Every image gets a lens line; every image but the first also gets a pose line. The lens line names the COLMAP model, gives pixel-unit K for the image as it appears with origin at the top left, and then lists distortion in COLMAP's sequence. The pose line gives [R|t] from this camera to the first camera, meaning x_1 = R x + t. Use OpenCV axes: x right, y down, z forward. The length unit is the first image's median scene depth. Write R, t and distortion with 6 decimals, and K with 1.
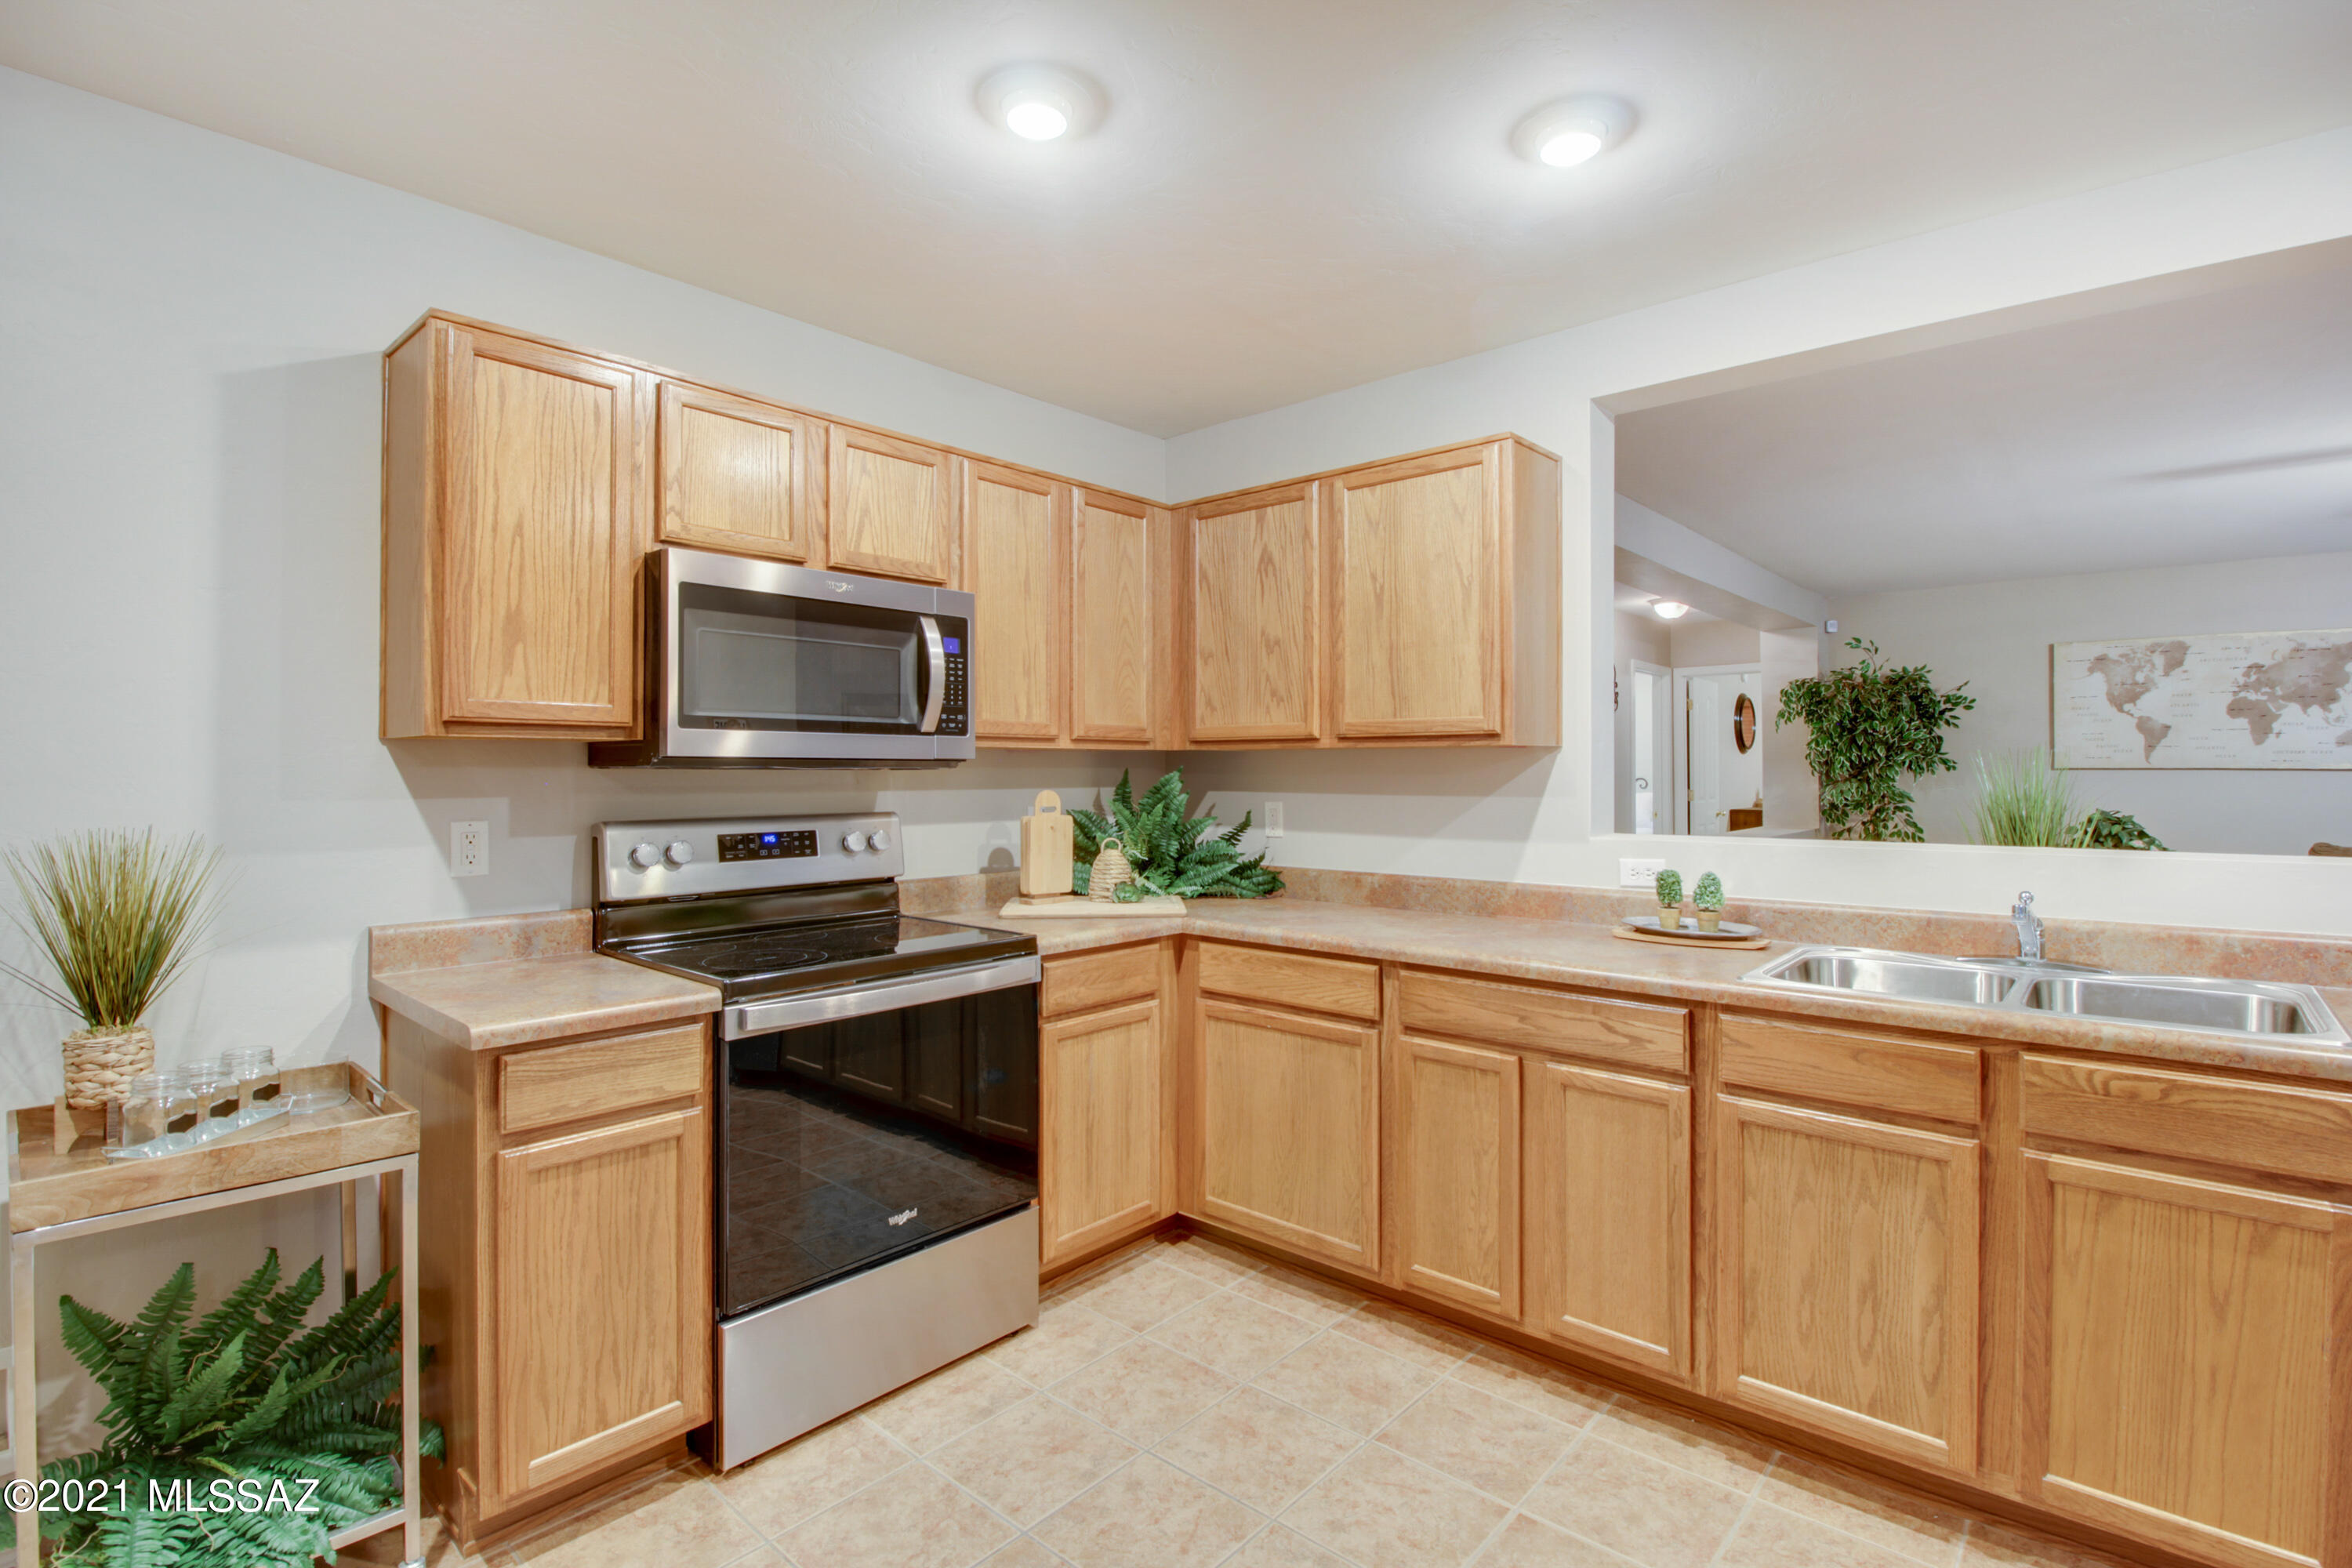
lens RADIAL K [[1107.3, 0, 1160.2], [0, 1107.3, 763.8], [0, 0, 1]] dist [-0.002427, -0.011663]
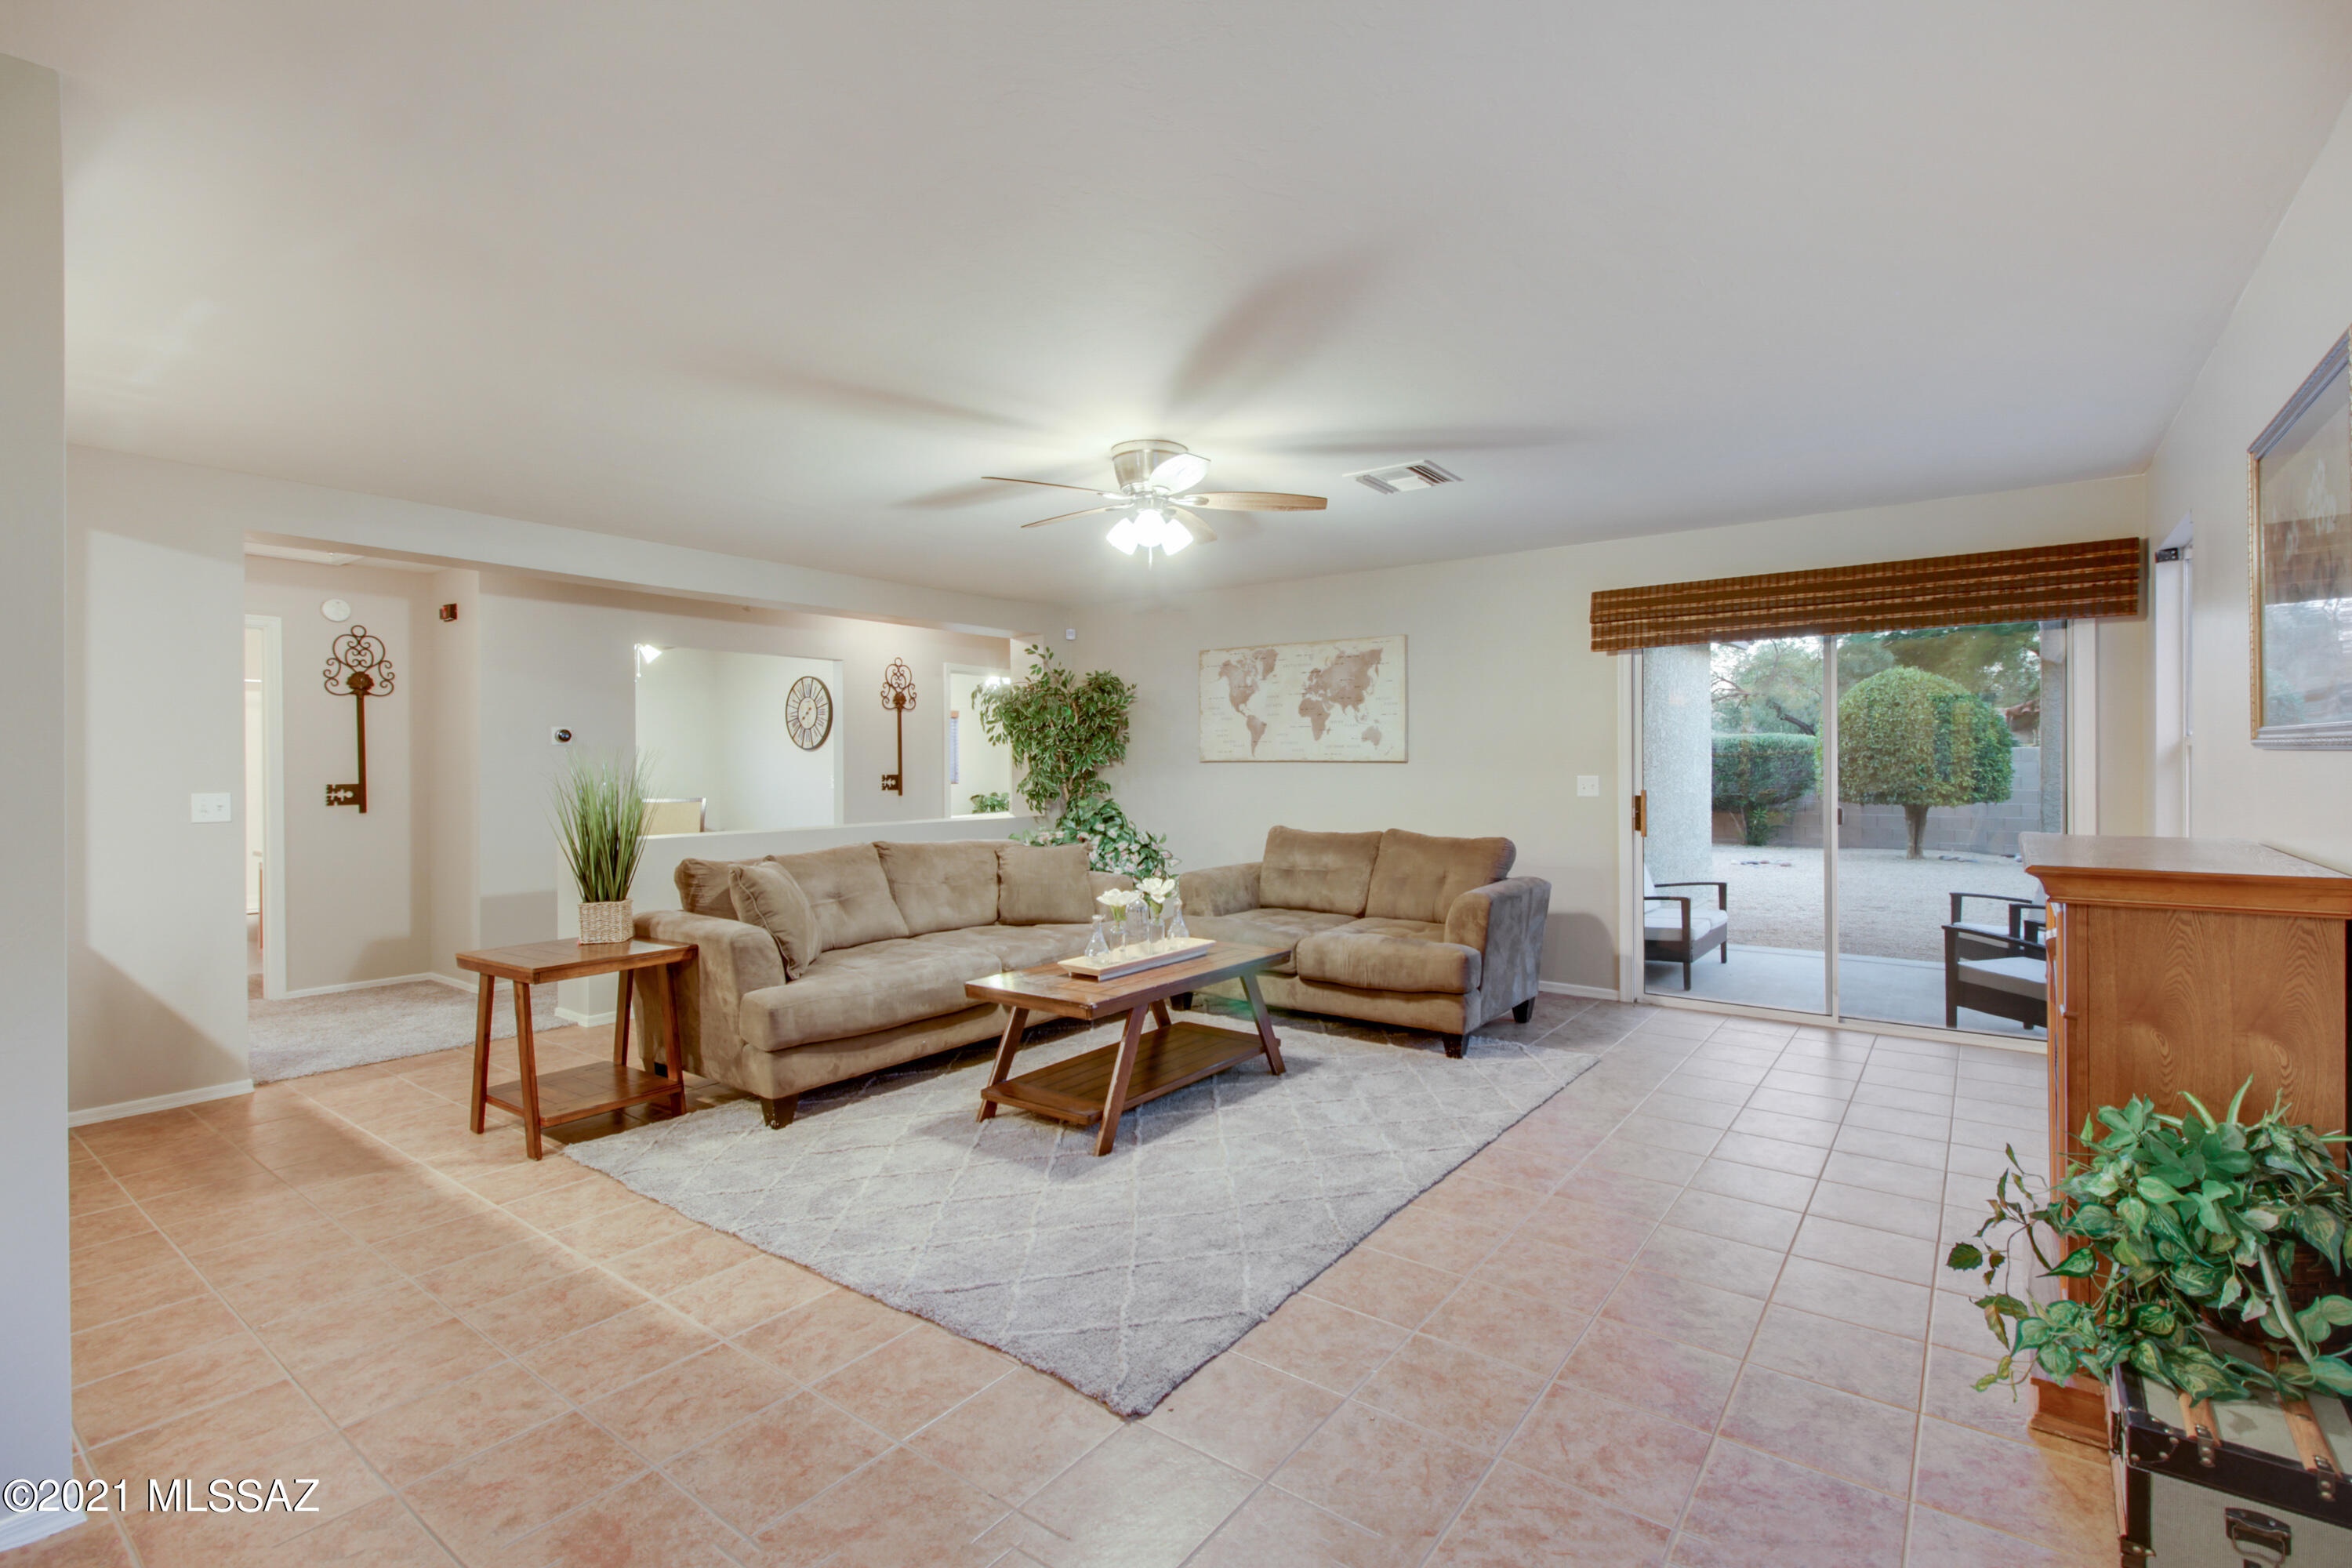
lens RADIAL K [[1052.4, 0, 1176.0], [0, 1052.4, 784.0], [0, 0, 1]] dist [0.024285, -0.000218]
pose [[0.995870, -0.004847, 0.090664, 1.769620], [0.002588, 0.999684, 0.025015, 0.001408], [-0.090756, -0.024677, 0.995567, -0.199502]]
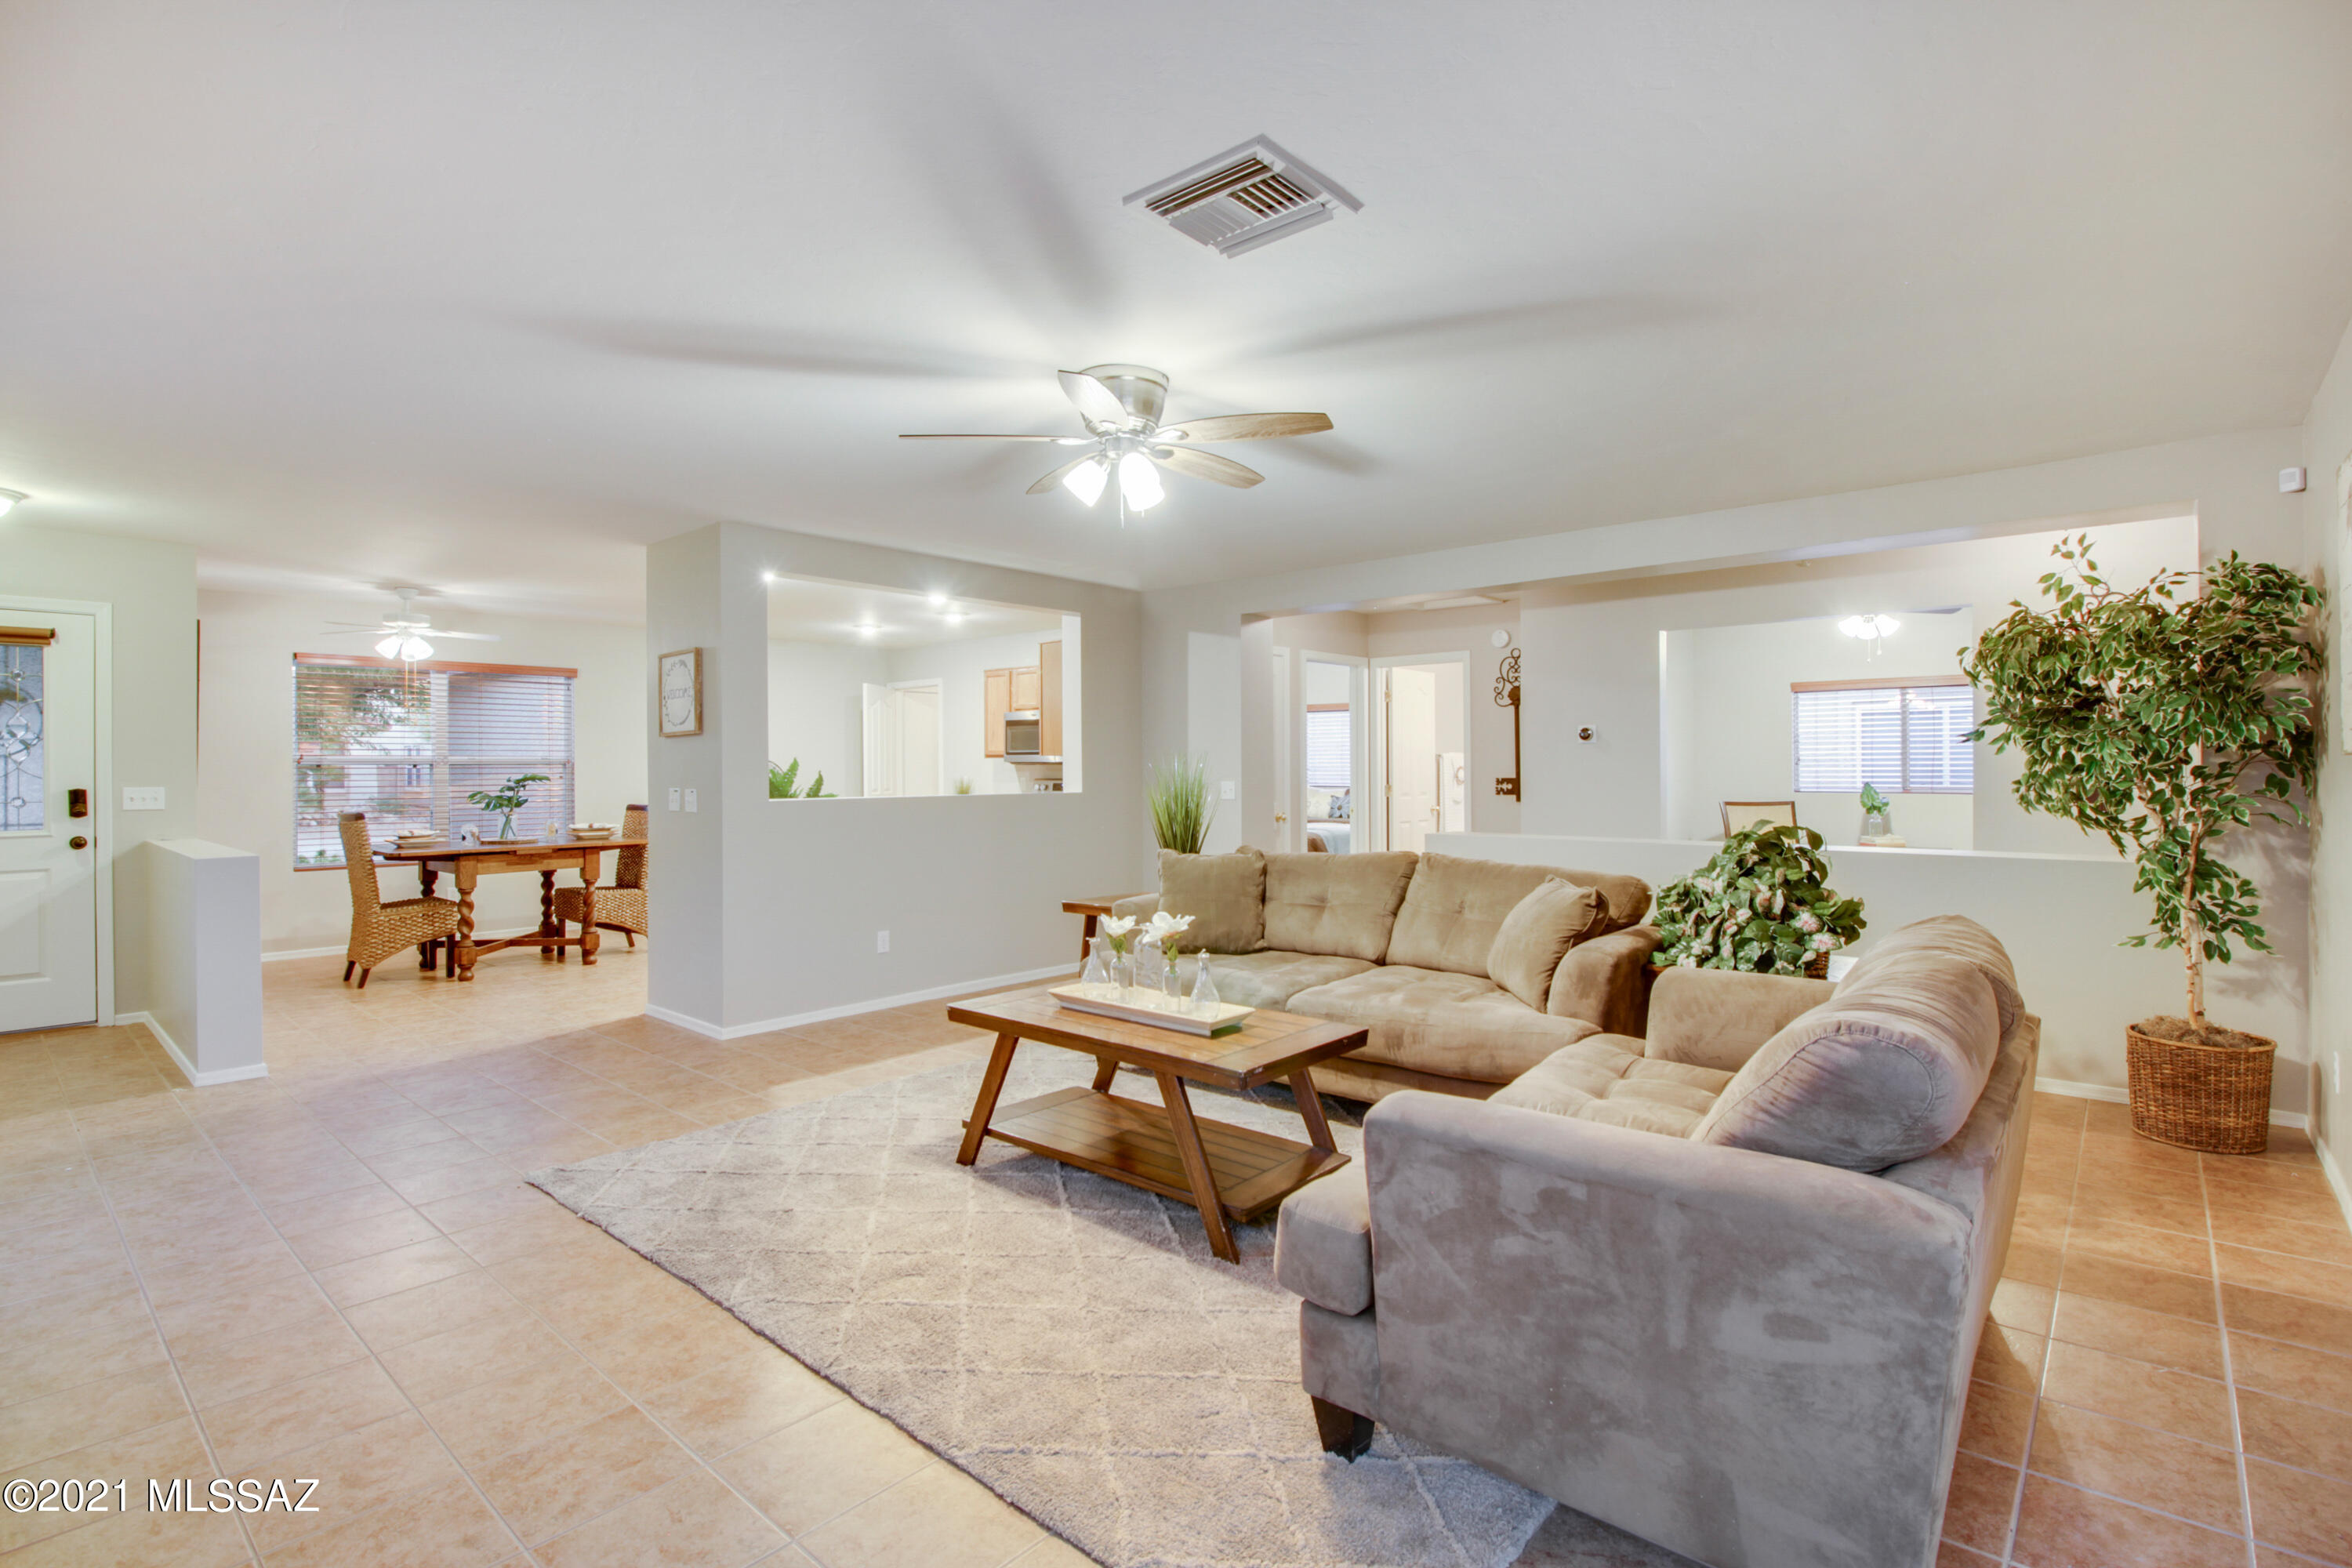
lens RADIAL K [[1134.0, 0, 1217.6], [0, 1134.0, 762.1], [0, 0, 1]] dist [-0.014214, -0.000765]
pose [[0.029925, -0.002487, -0.999549, 3.210710], [0.012340, 0.999922, -0.002119, 0.010740], [0.999476, -0.012271, 0.029953, 1.408060]]
